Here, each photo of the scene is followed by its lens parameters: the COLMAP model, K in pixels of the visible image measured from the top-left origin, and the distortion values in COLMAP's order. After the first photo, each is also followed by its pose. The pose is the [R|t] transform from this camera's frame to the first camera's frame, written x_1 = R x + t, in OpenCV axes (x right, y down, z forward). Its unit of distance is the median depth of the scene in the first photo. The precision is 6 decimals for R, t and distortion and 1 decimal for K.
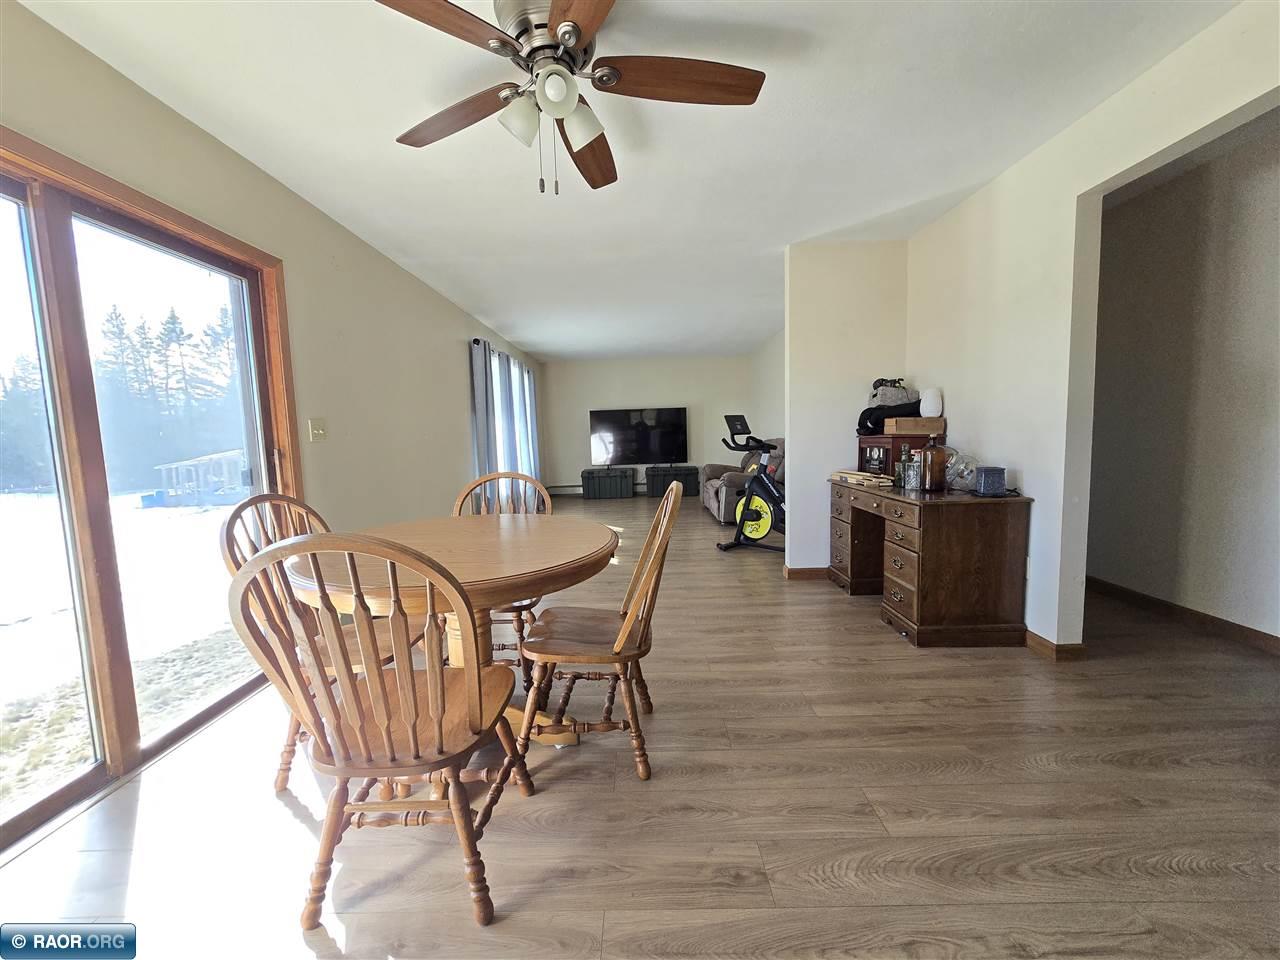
lens RADIAL K [[522.6, 0, 643.9], [0, 522.6, 484.3], [0, 0, 1]] dist [-0.004099, 0.000034]
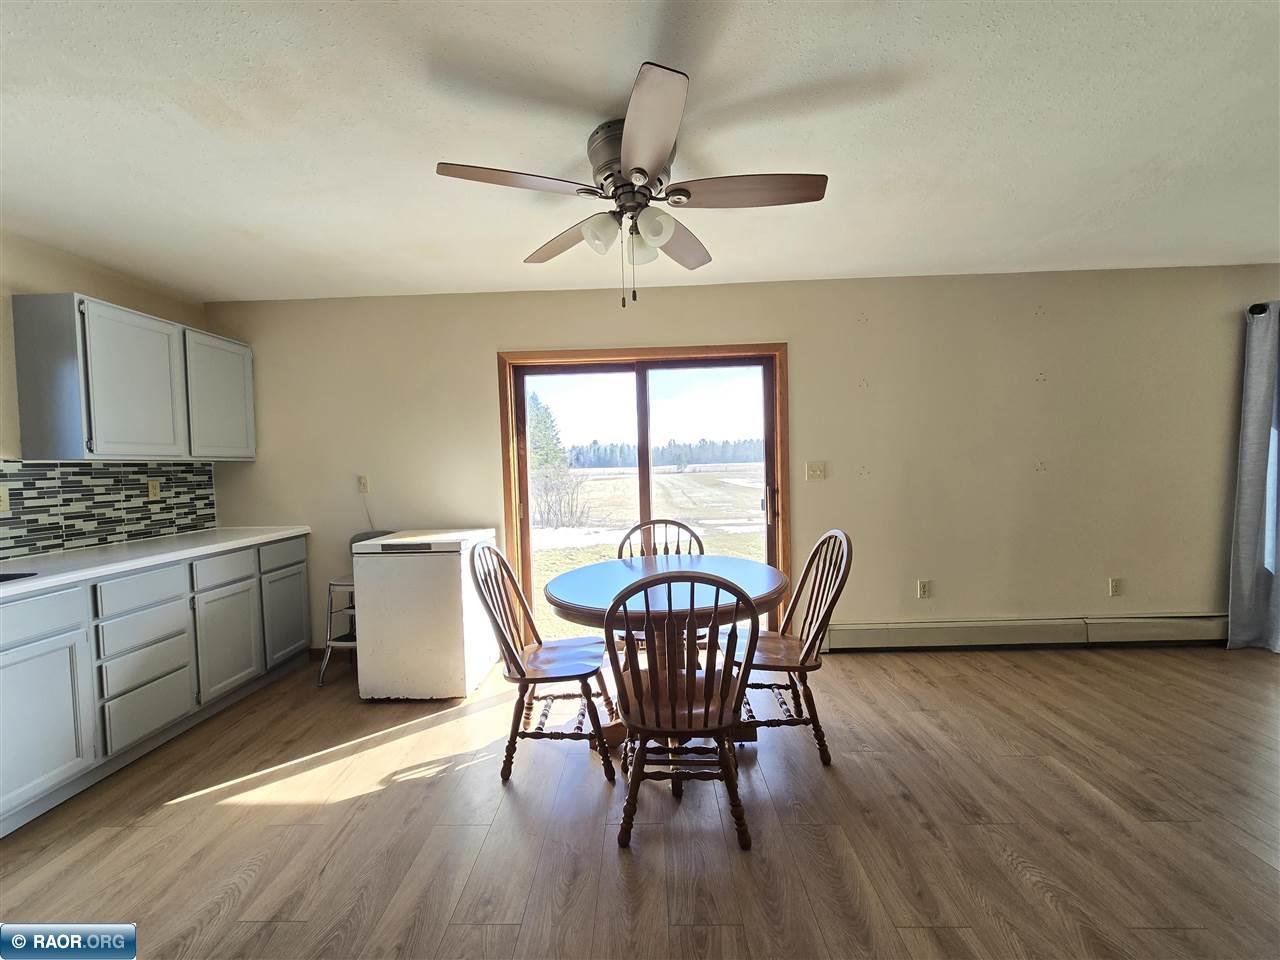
lens RADIAL K [[522.6, 0, 636.7], [0, 522.6, 477.8], [0, 0, 1]] dist [-0.004099, 0.000034]
pose [[-0.016069, 0.065777, -0.997705, 0.675833], [-0.070976, 0.995242, 0.066757, -0.160593], [0.997349, 0.071886, -0.011324, 0.691960]]
